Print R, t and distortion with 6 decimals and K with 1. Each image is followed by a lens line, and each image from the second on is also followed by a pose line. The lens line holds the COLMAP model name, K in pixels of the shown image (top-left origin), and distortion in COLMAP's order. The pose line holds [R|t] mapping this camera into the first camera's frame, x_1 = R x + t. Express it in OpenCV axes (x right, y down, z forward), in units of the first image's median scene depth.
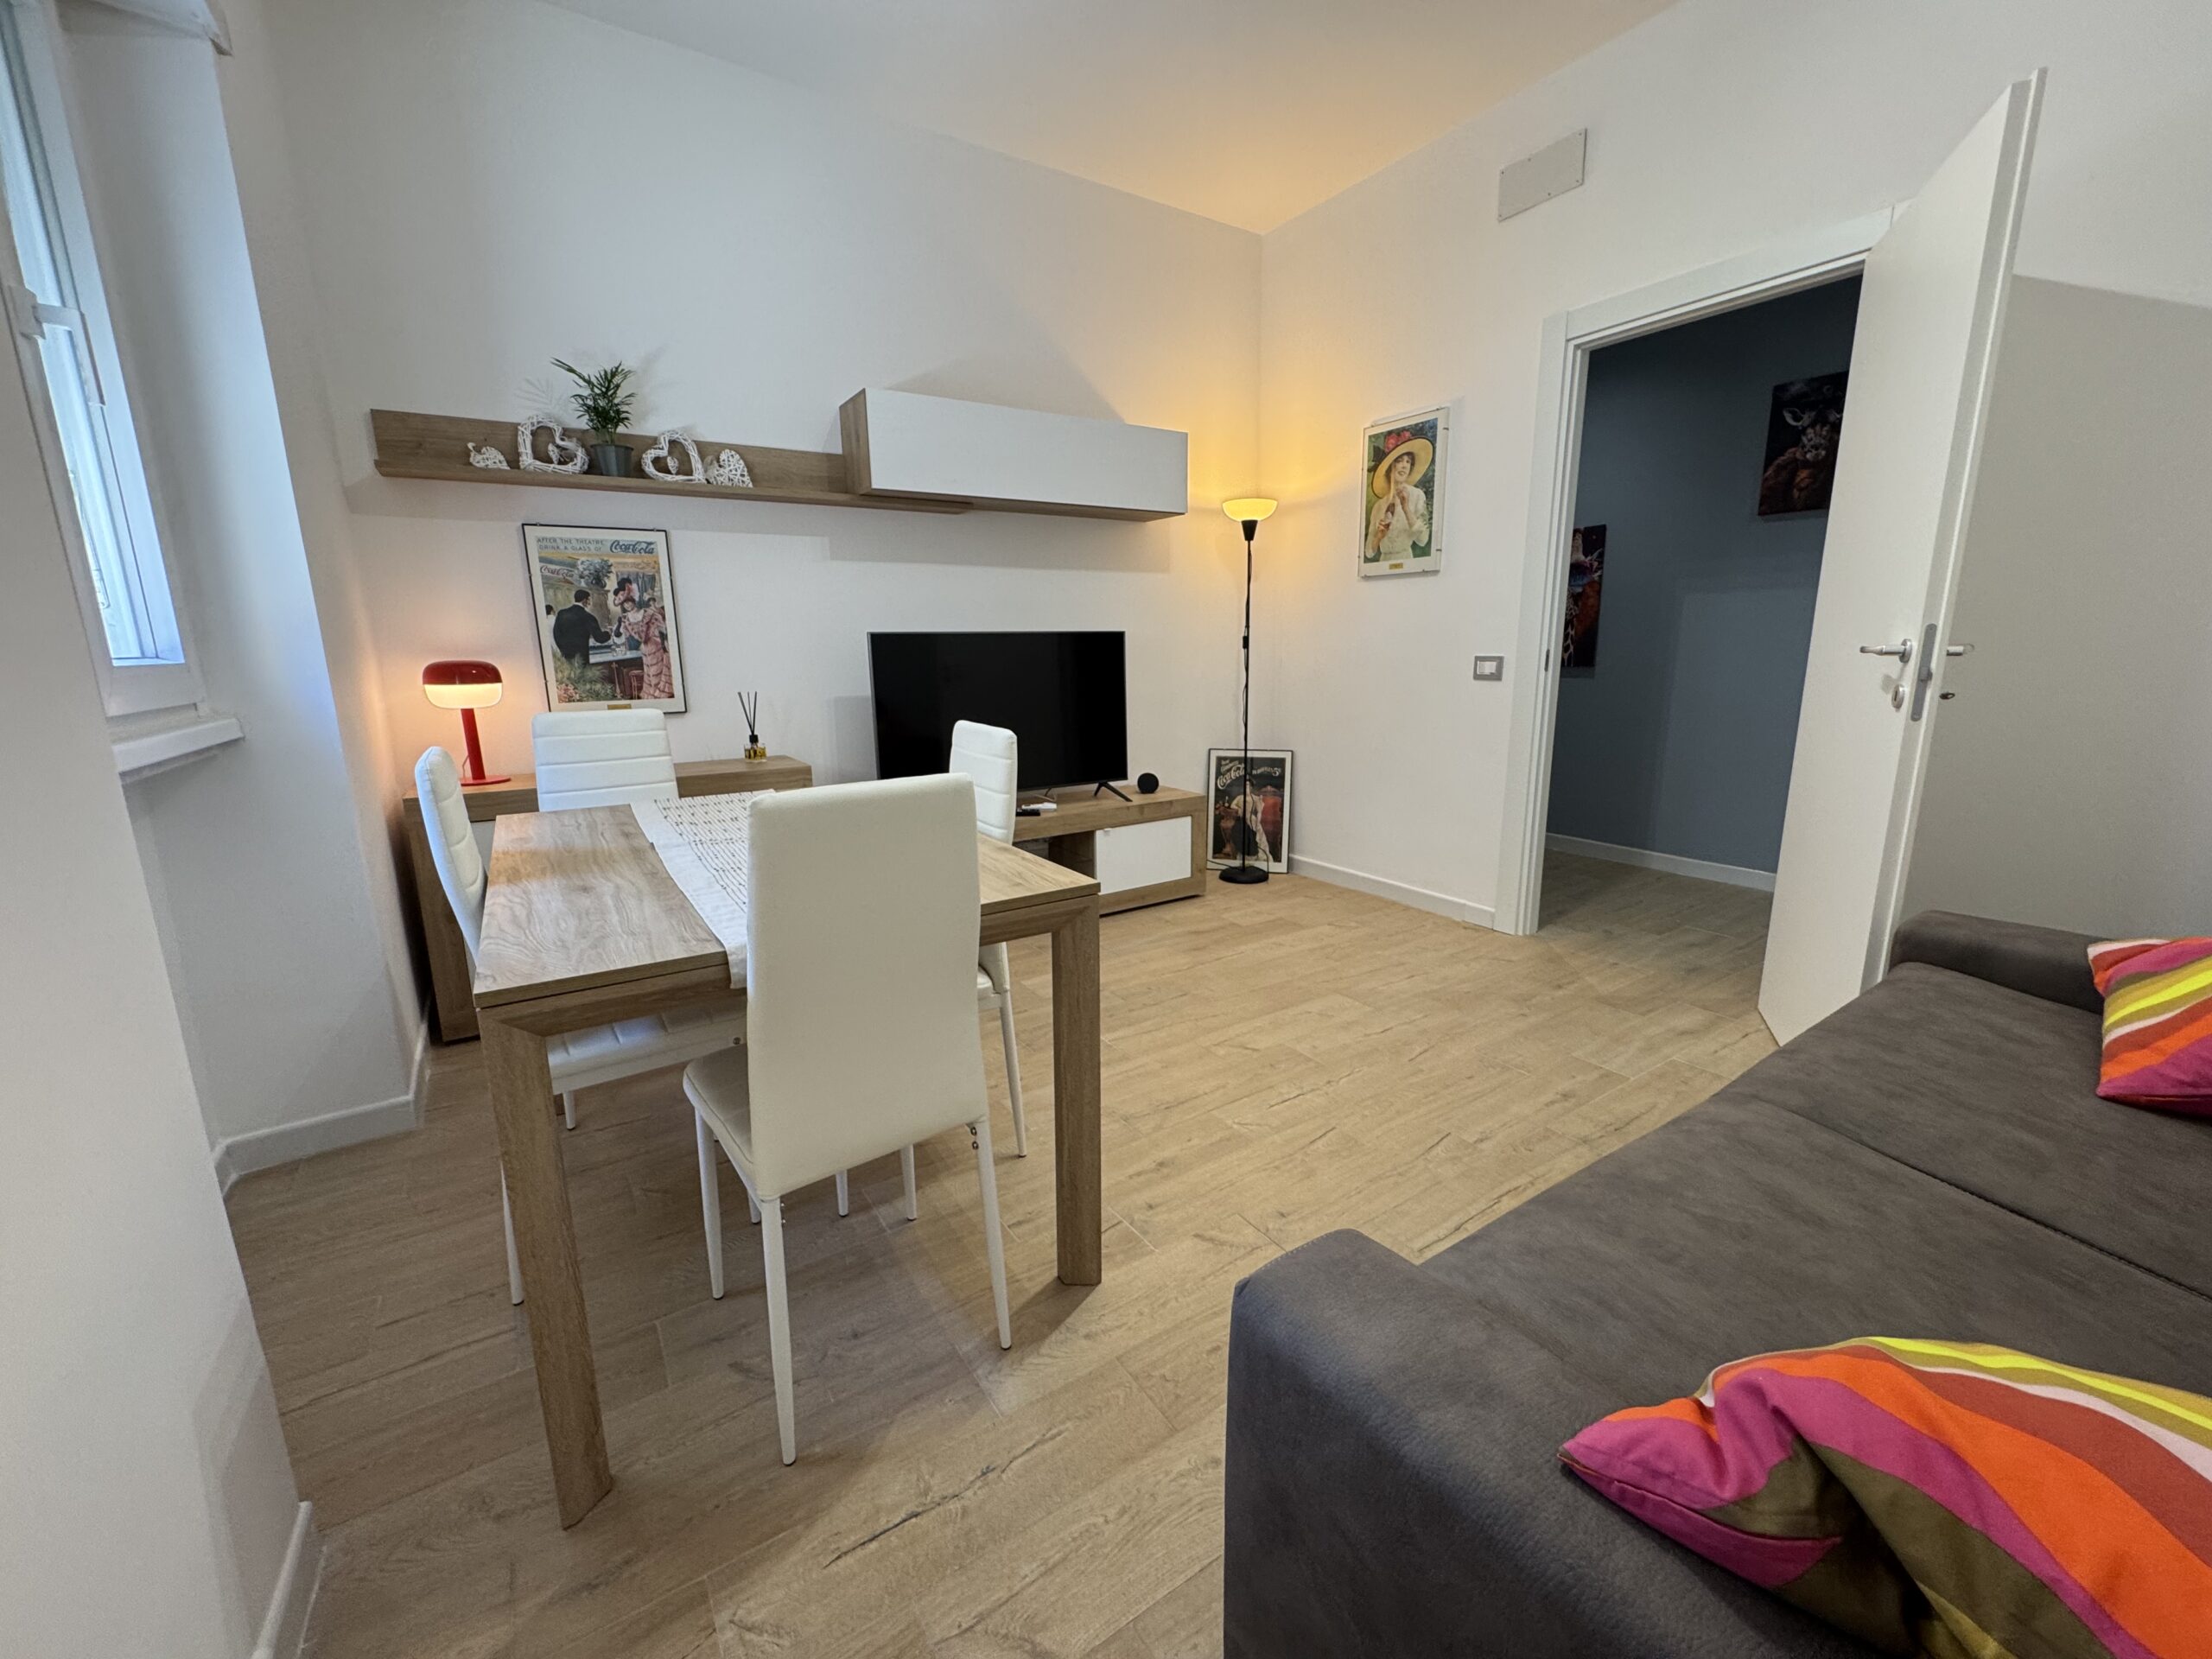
lens RADIAL K [[885.9, 0, 1105.4], [0, 885.9, 825.9], [0, 0, 1]] dist [-0.001784, 0.000323]
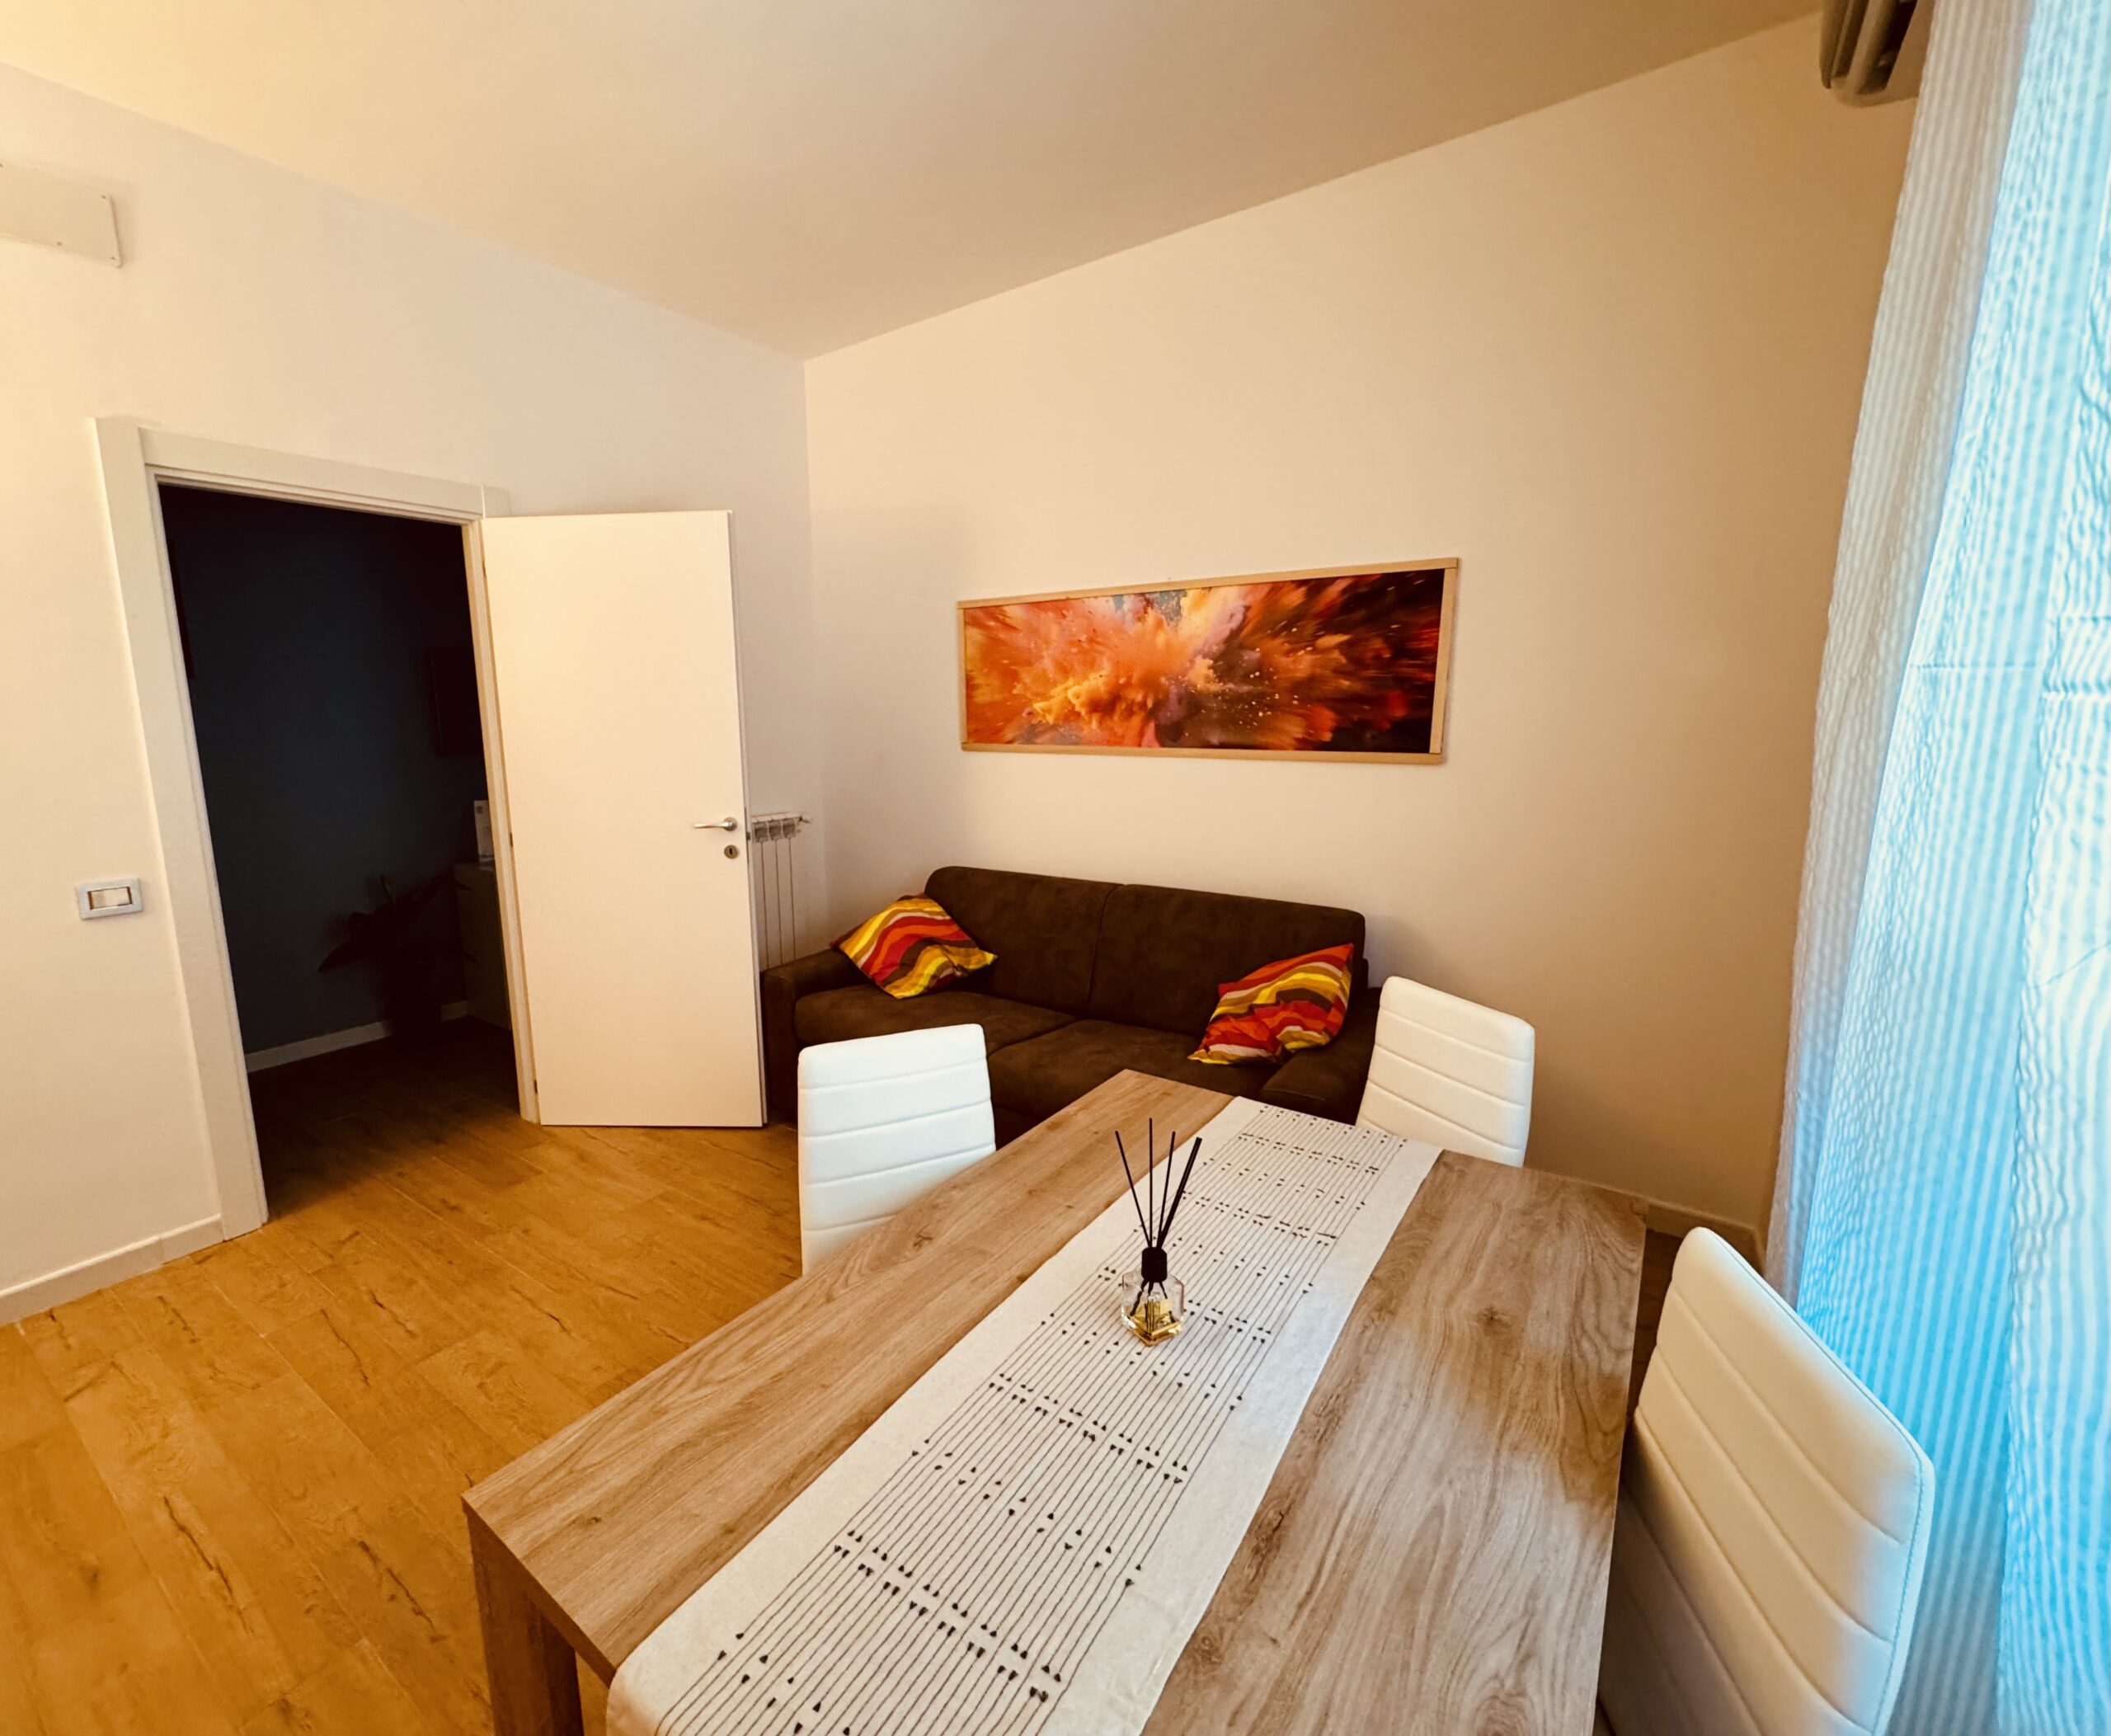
lens RADIAL K [[931.9, 0, 955.6], [0, 931.9, 866.5], [0, 0, 1]] dist [0.004135, -0.000662]
pose [[-0.333647, -0.140690, 0.932140, -0.517117], [0.214194, 0.951625, 0.220299, -0.258998], [-0.918042, 0.273161, -0.287372, 0.712552]]
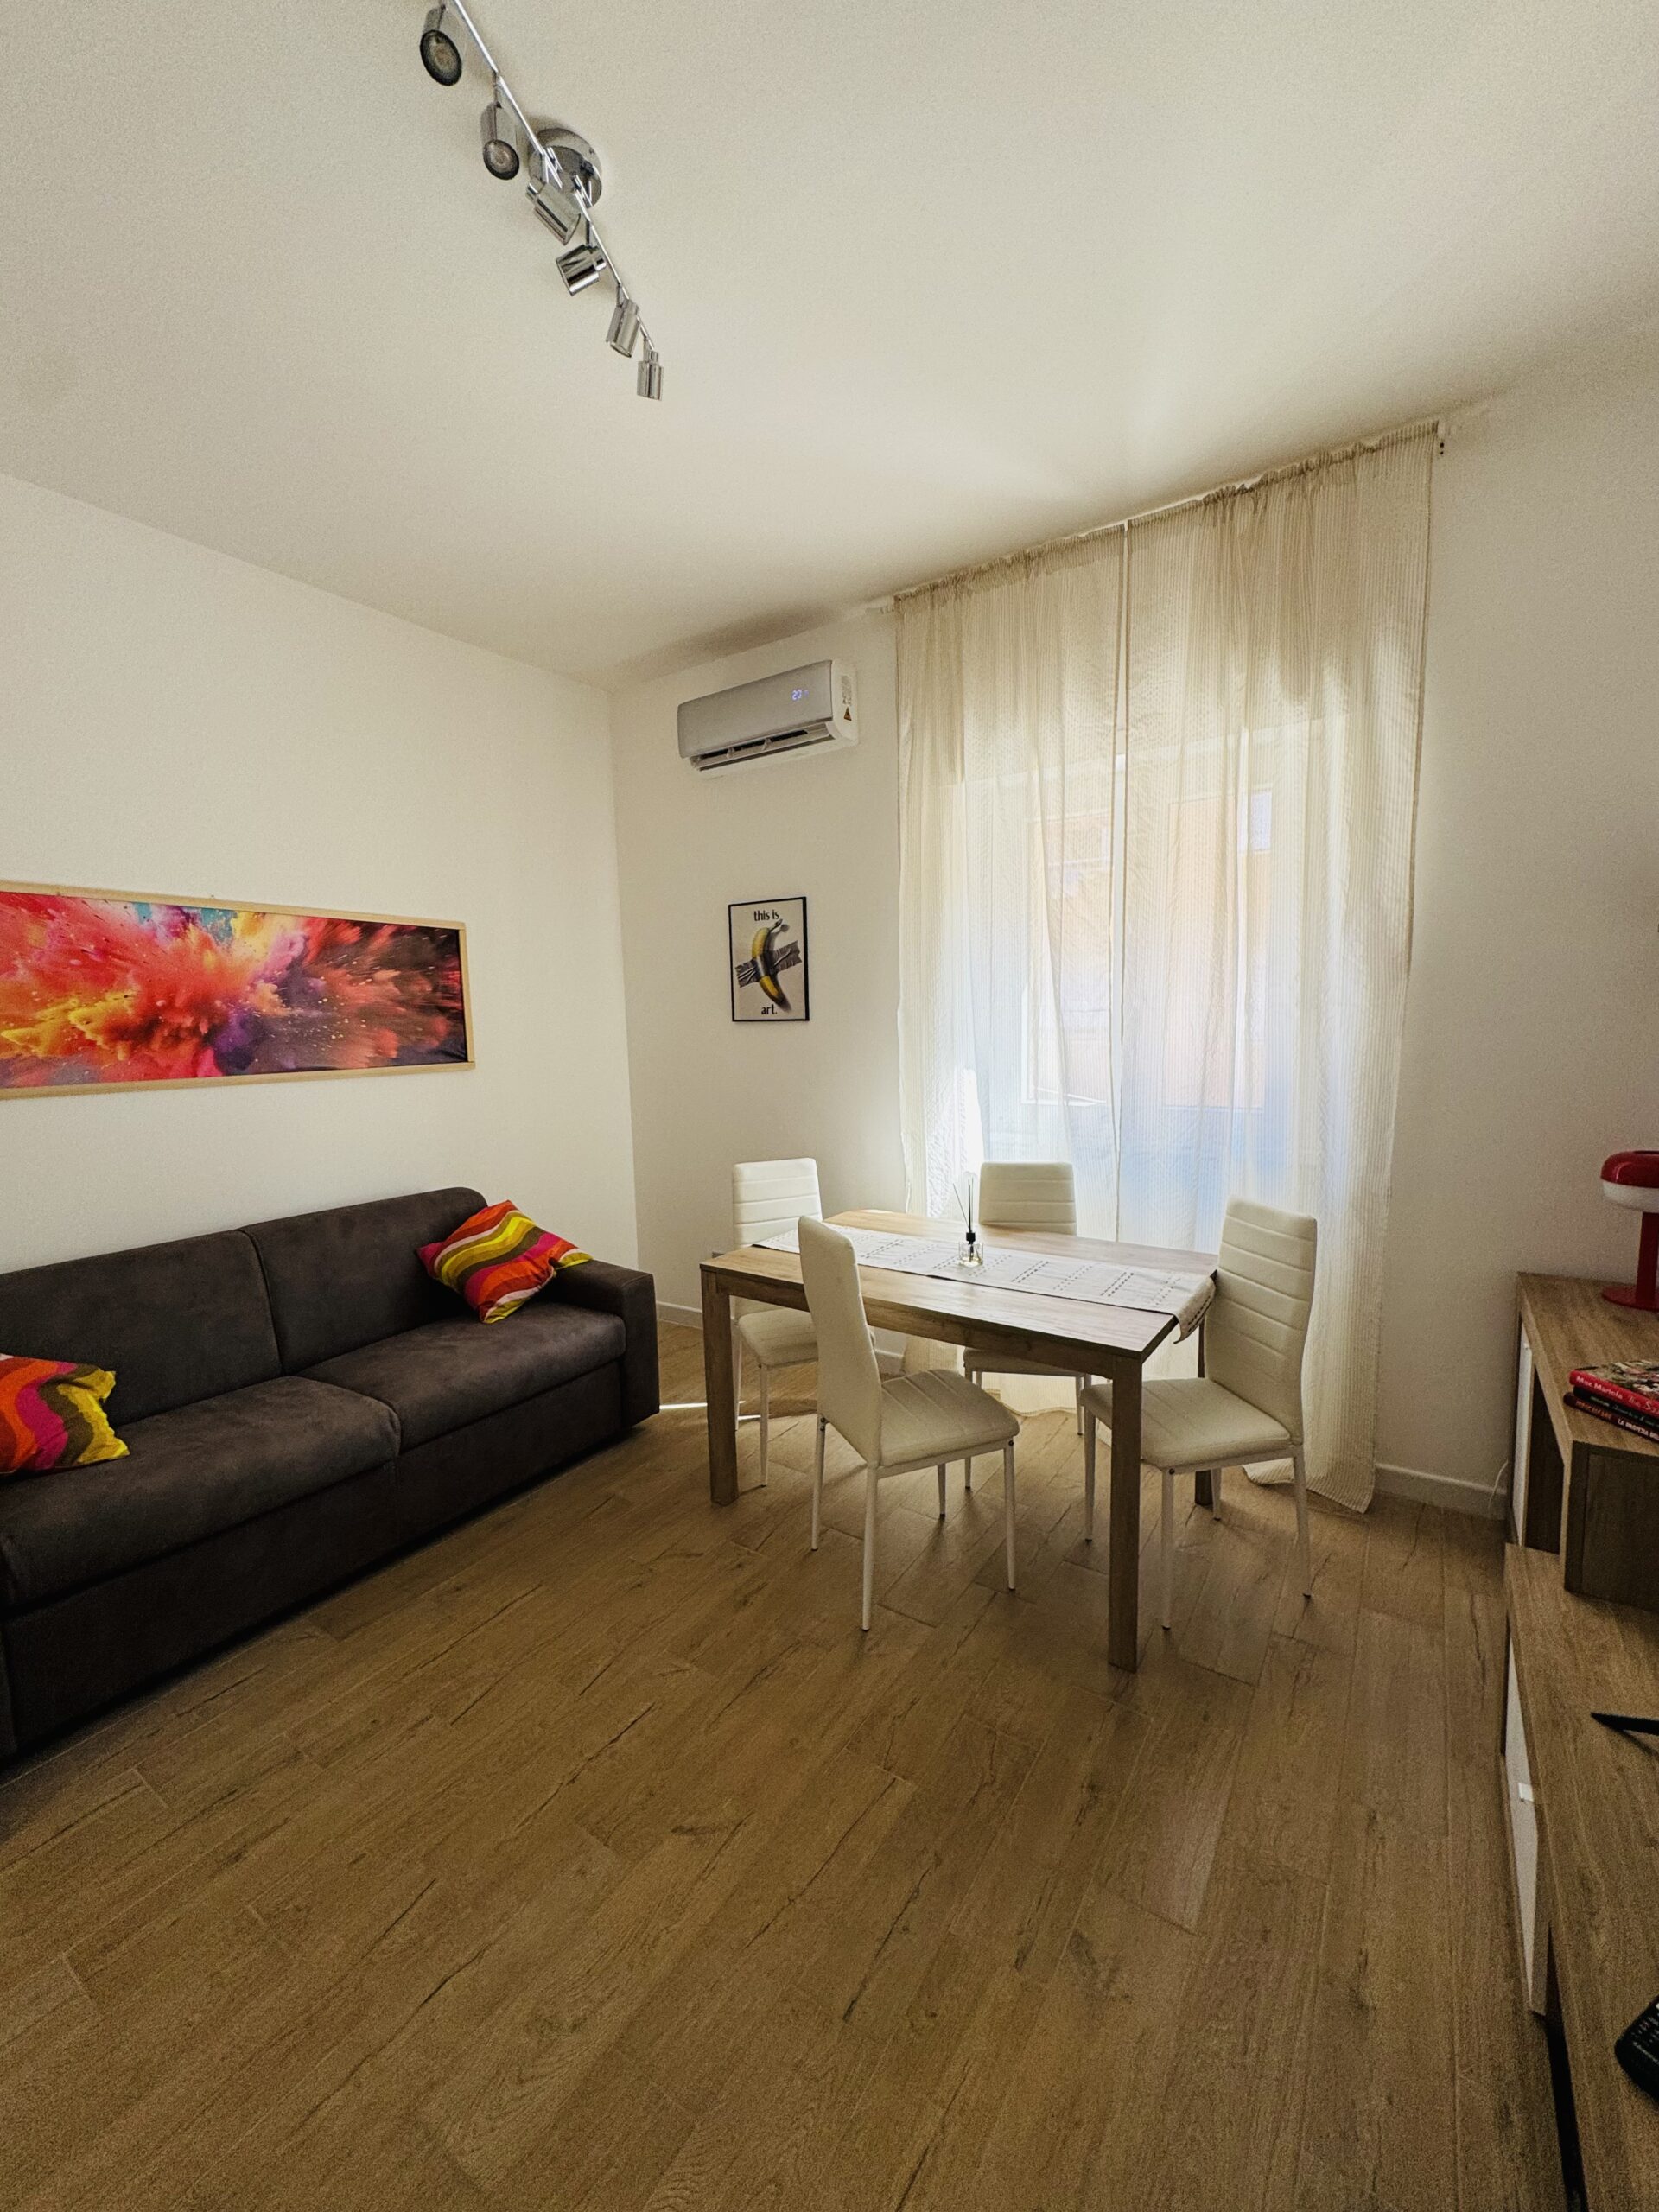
lens RADIAL K [[885.9, 0, 832.5], [0, 885.9, 1103.7], [0, 0, 1]] dist [-0.001784, 0.000323]
pose [[-0.921113, 0.071917, -0.382594, 0.236965], [-0.047472, 0.954703, 0.293749, -0.387691], [0.386389, 0.288739, -0.875976, 1.259911]]
